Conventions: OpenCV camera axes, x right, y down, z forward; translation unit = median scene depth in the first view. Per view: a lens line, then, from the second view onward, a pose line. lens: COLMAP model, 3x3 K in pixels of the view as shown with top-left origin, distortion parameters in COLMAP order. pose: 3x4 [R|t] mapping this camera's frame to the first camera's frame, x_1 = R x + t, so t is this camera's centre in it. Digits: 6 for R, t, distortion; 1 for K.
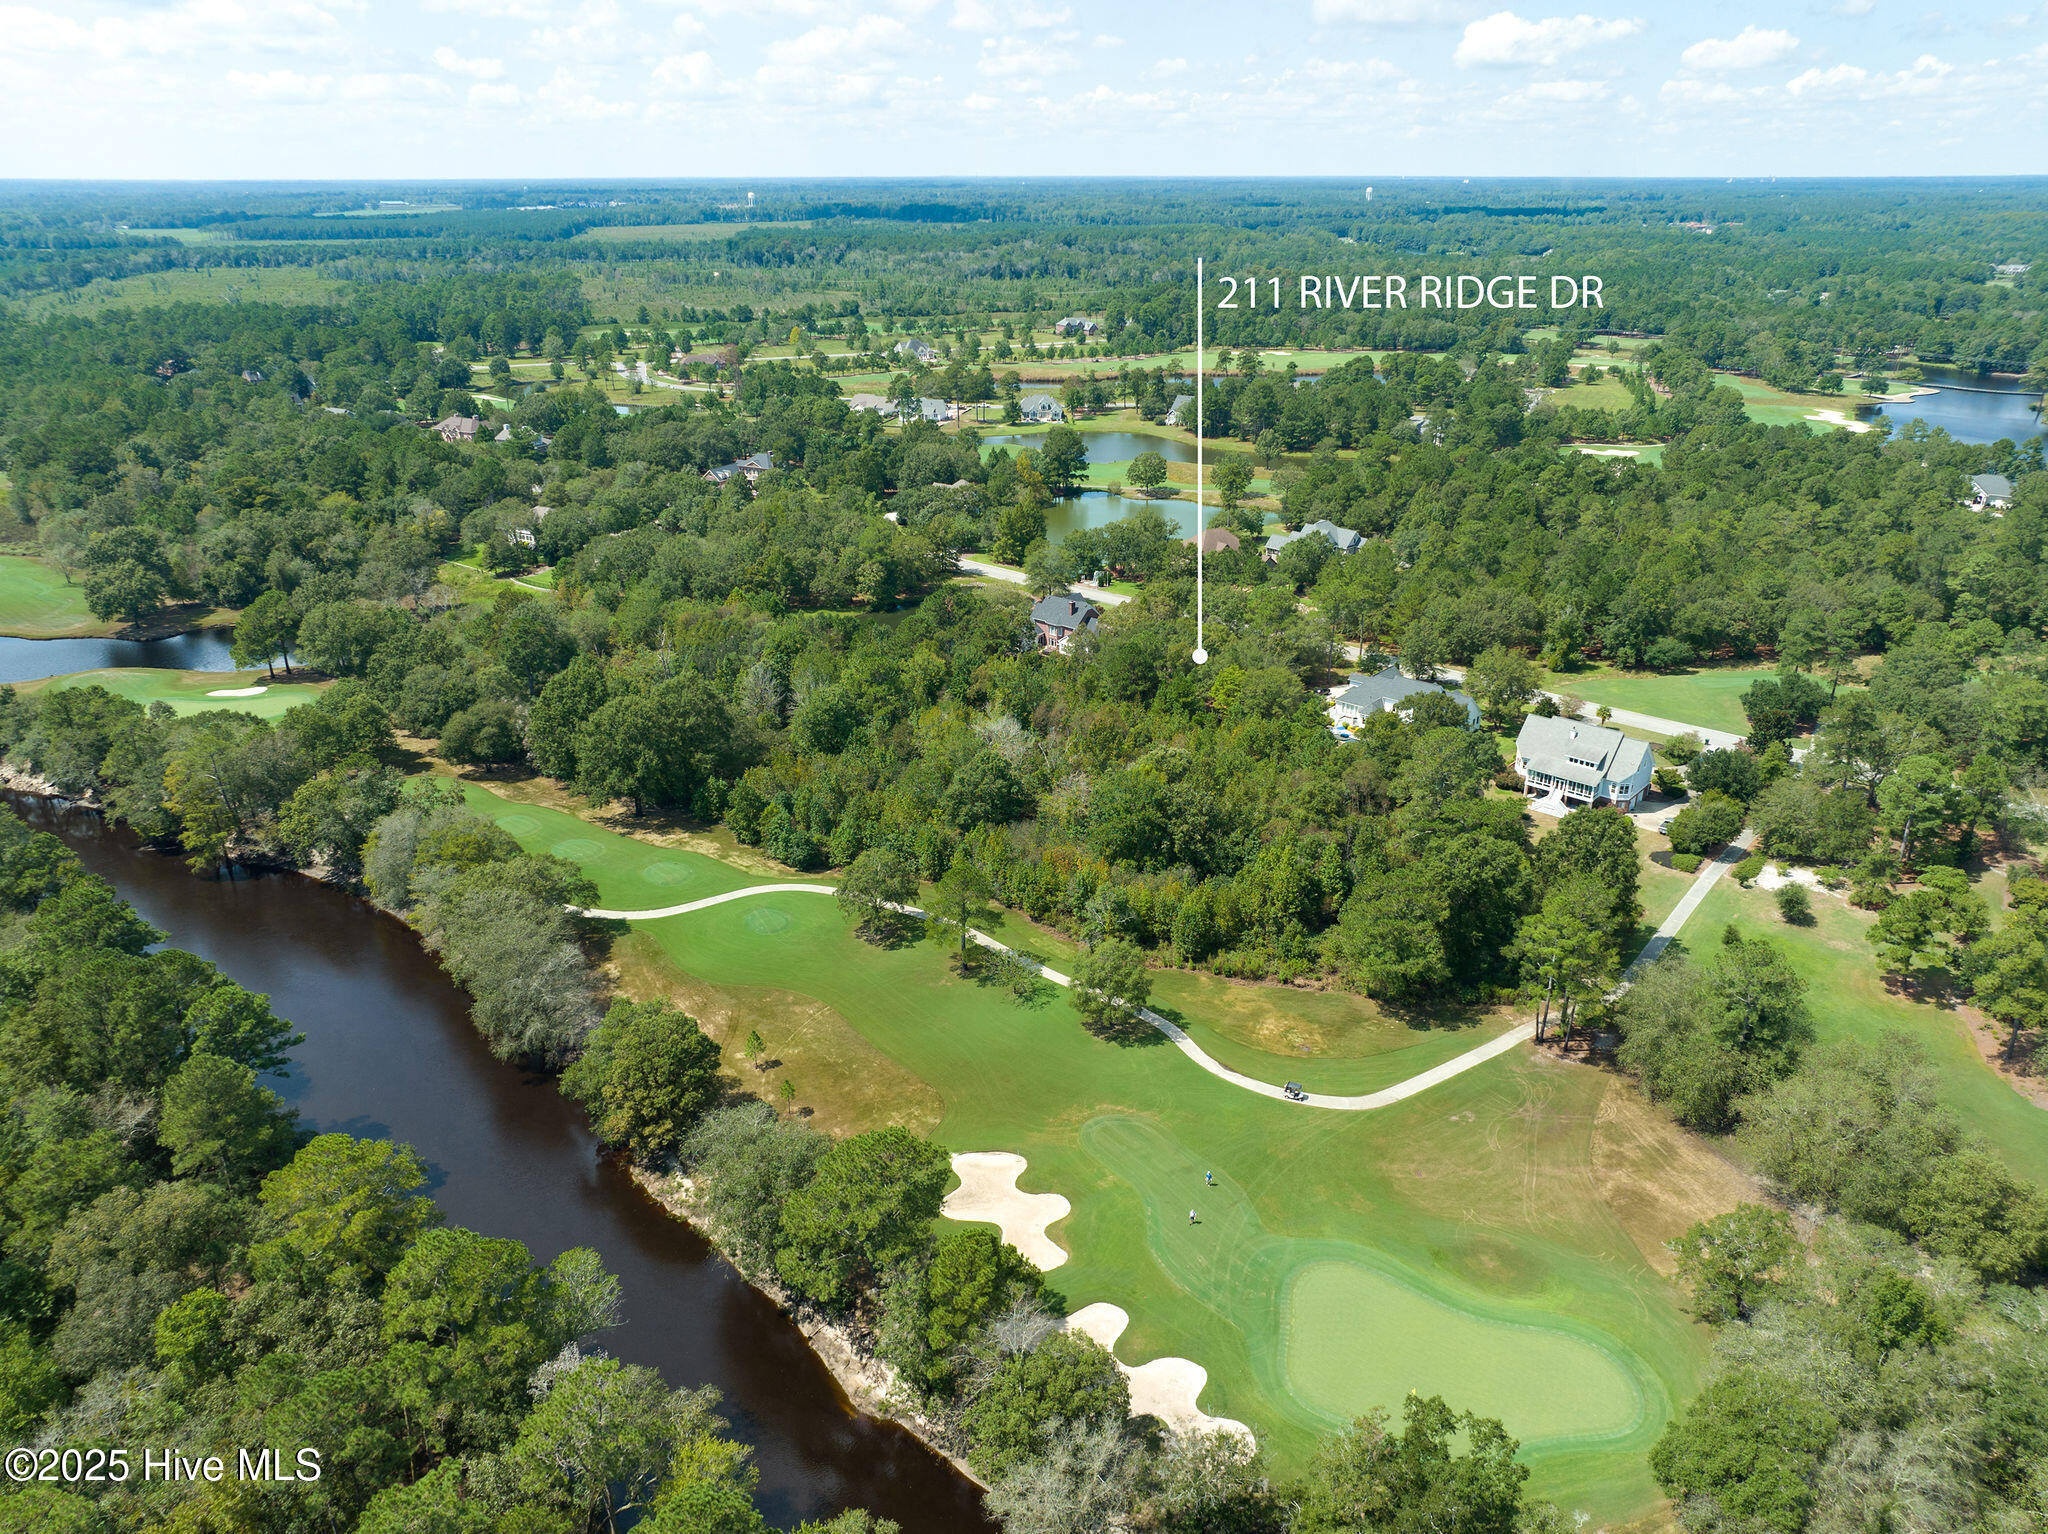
lens RADIAL K [[1410.7, 0, 1029.0], [0, 1410.7, 766.2], [0, 0, 1]] dist [-0.009733, 0.005418]
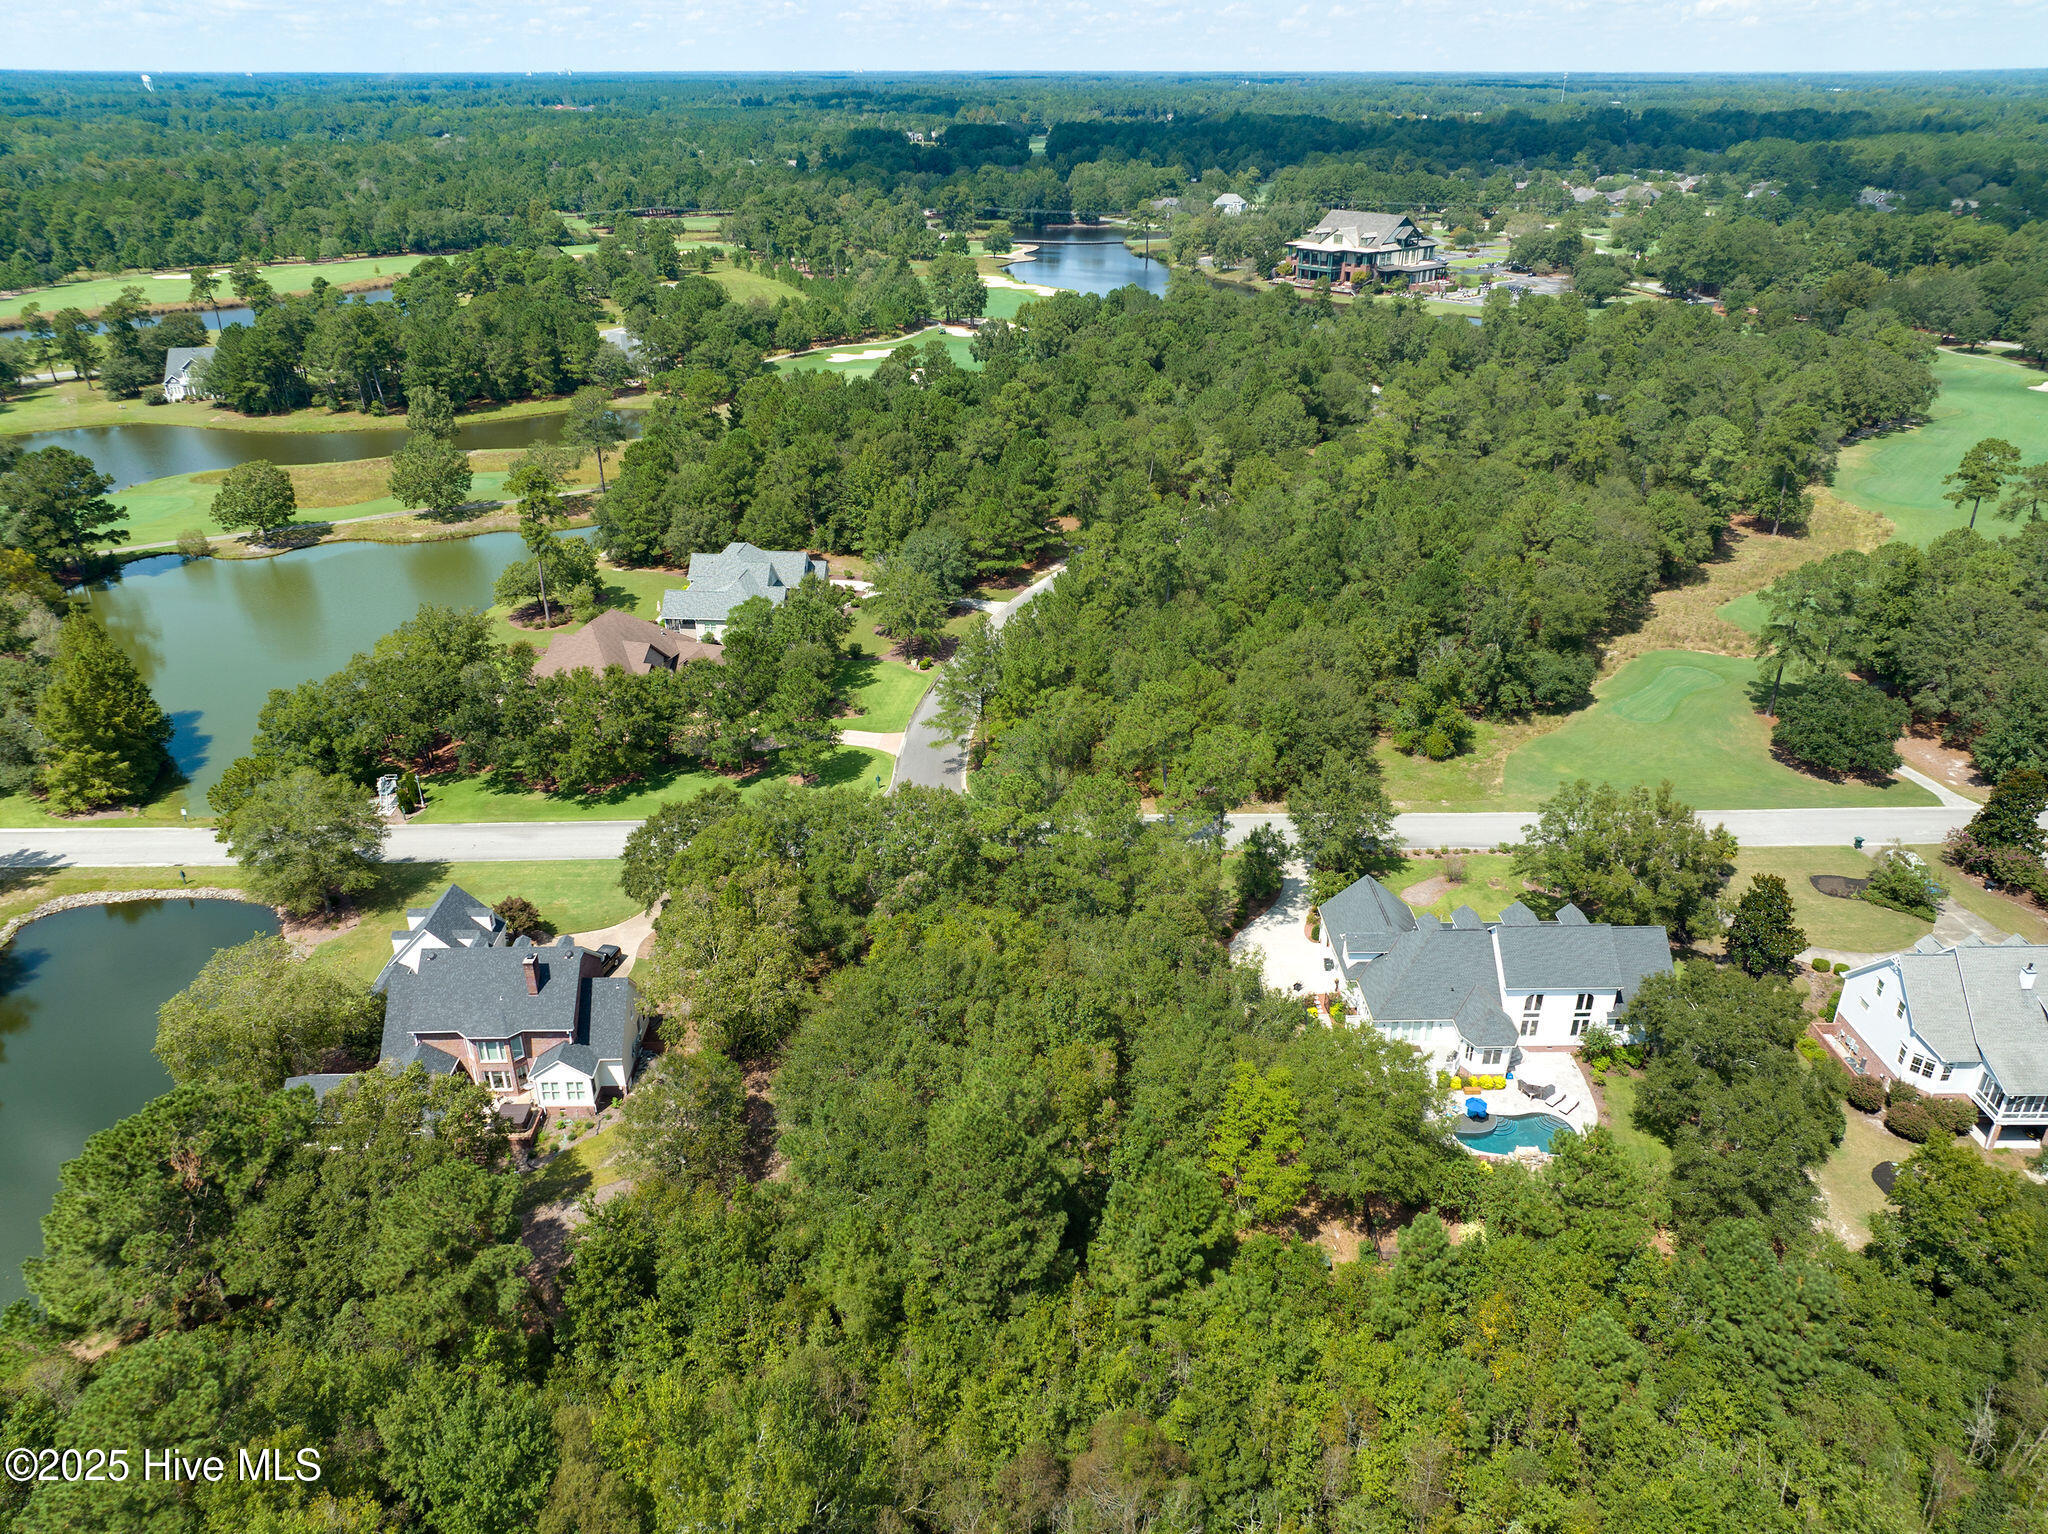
lens RADIAL K [[1410.7, 0, 1029.0], [0, 1410.7, 766.2], [0, 0, 1]] dist [-0.009733, 0.005418]
pose [[0.734056, -0.300690, 0.608890, -0.051188], [0.262582, 0.952566, 0.153849, -0.119787], [-0.626268, 0.046950, 0.778193, 0.418751]]
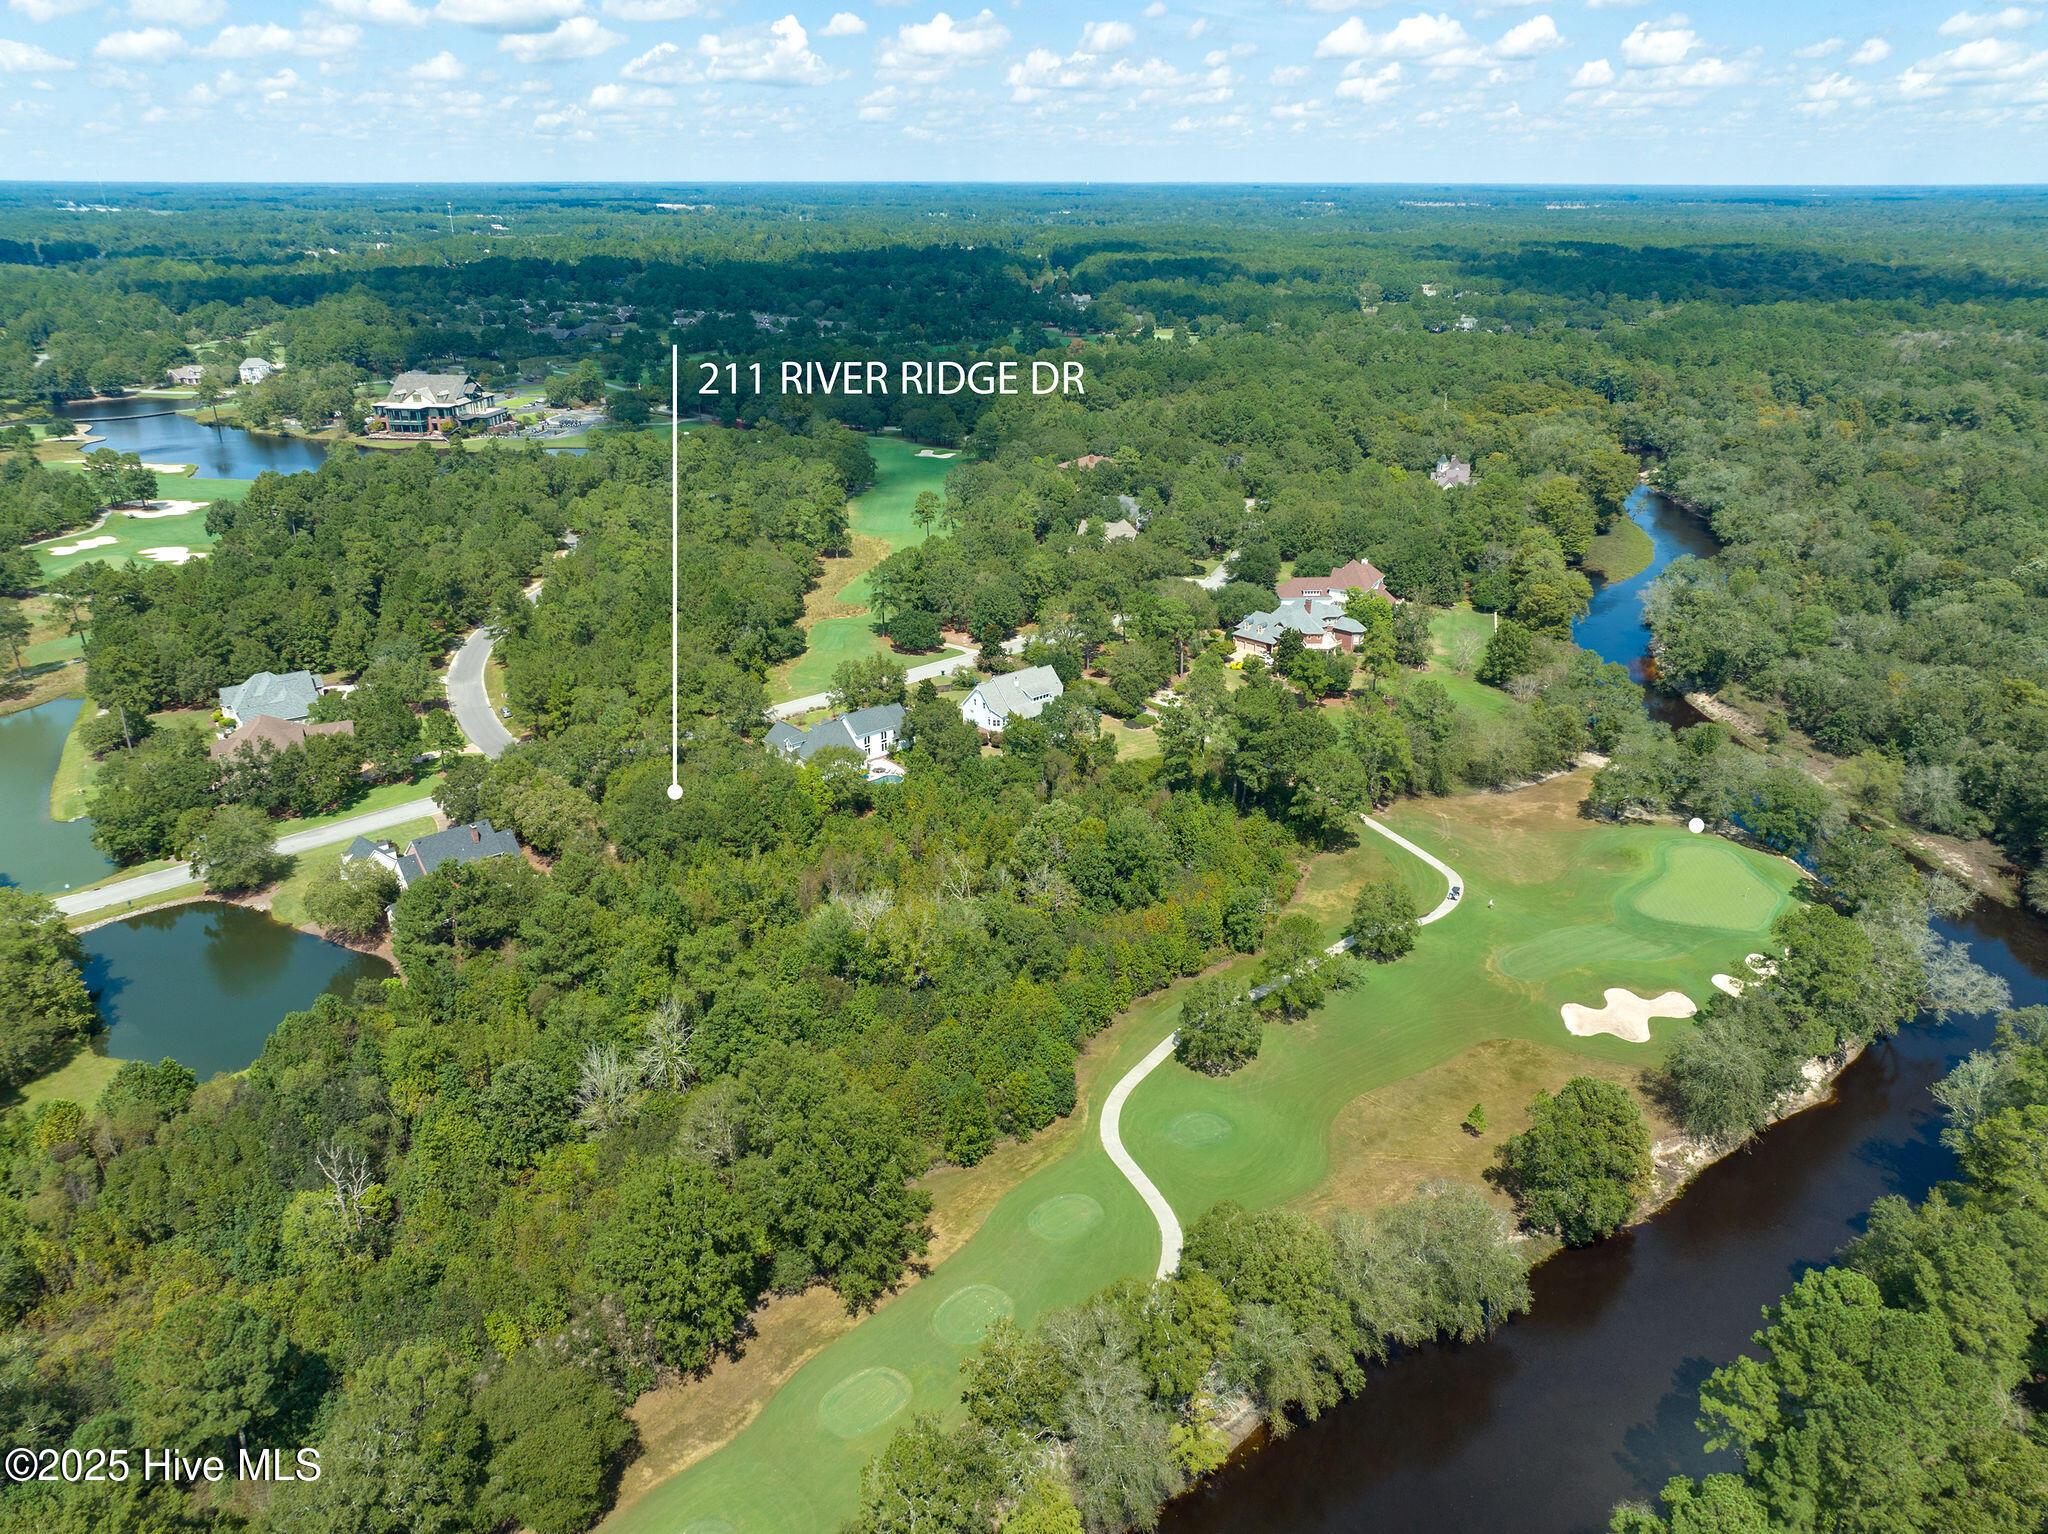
lens RADIAL K [[1410.7, 0, 1029.0], [0, 1410.7, 766.2], [0, 0, 1]] dist [-0.009733, 0.005418]
pose [[0.109414, -0.380119, 0.918444, -0.390372], [0.382160, 0.869058, 0.314153, -0.172175], [-0.917596, 0.316619, 0.240353, 0.352685]]
